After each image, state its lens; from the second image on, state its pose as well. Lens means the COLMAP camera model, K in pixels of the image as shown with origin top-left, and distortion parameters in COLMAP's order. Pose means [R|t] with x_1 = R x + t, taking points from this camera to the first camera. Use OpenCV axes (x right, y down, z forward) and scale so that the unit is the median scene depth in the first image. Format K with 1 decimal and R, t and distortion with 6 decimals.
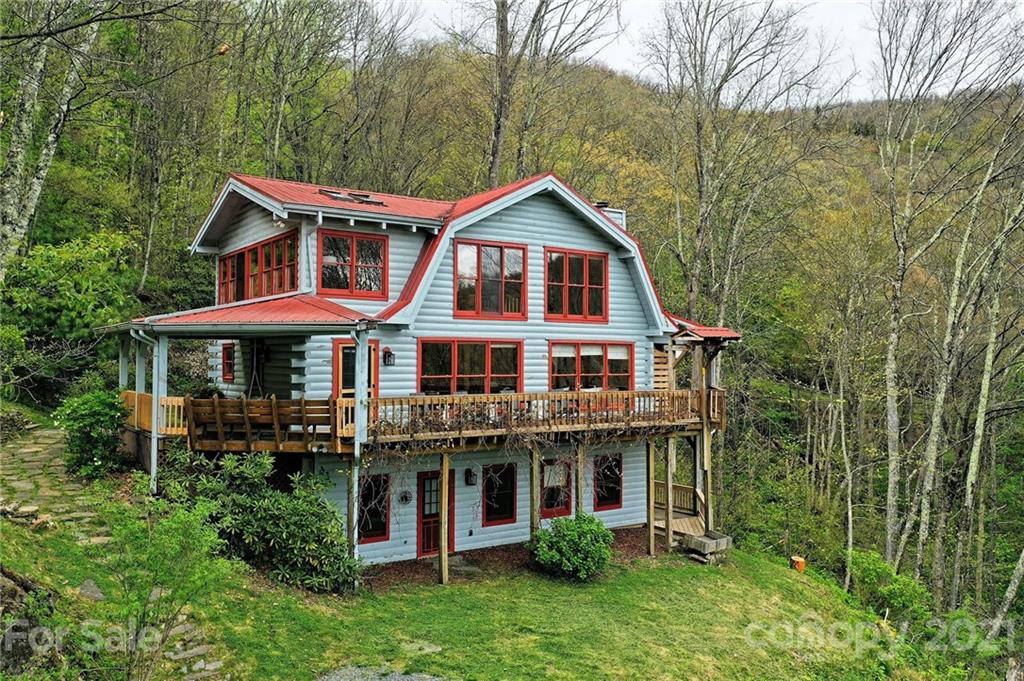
lens RADIAL K [[760.3, 0, 512.0], [0, 760.3, 340.5], [0, 0, 1]] dist [0.004593, -0.001414]
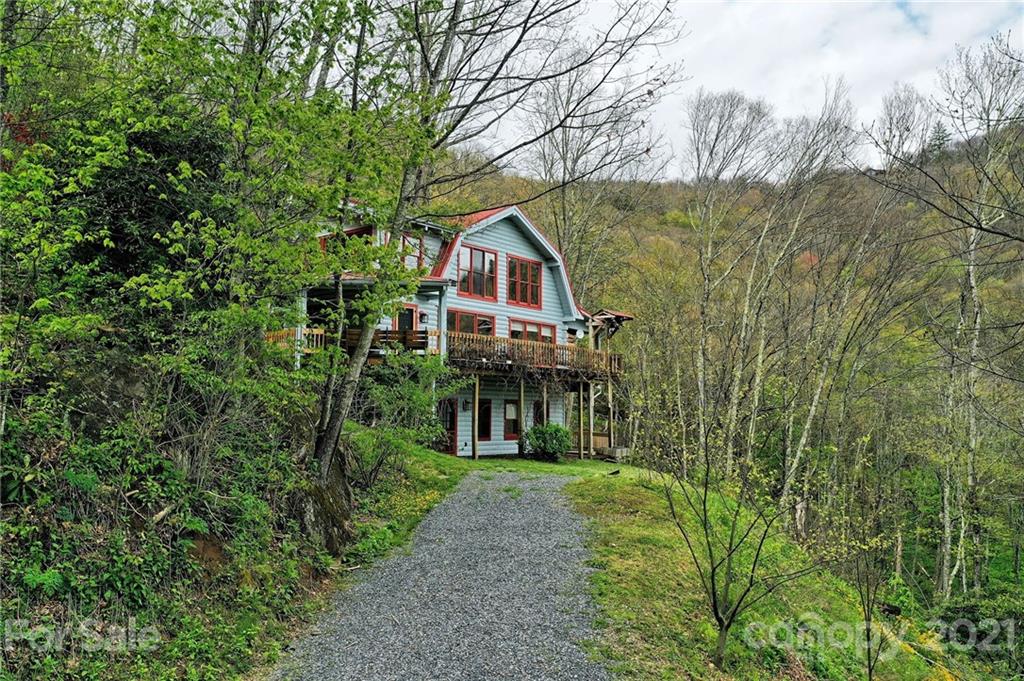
lens RADIAL K [[760.3, 0, 512.0], [0, 760.3, 340.5], [0, 0, 1]] dist [0.004593, -0.001414]
pose [[0.959803, 0.029636, 0.279105, -0.338831], [-0.011638, 0.997757, -0.065923, 0.134131], [-0.280432, 0.060025, 0.957995, -0.378334]]
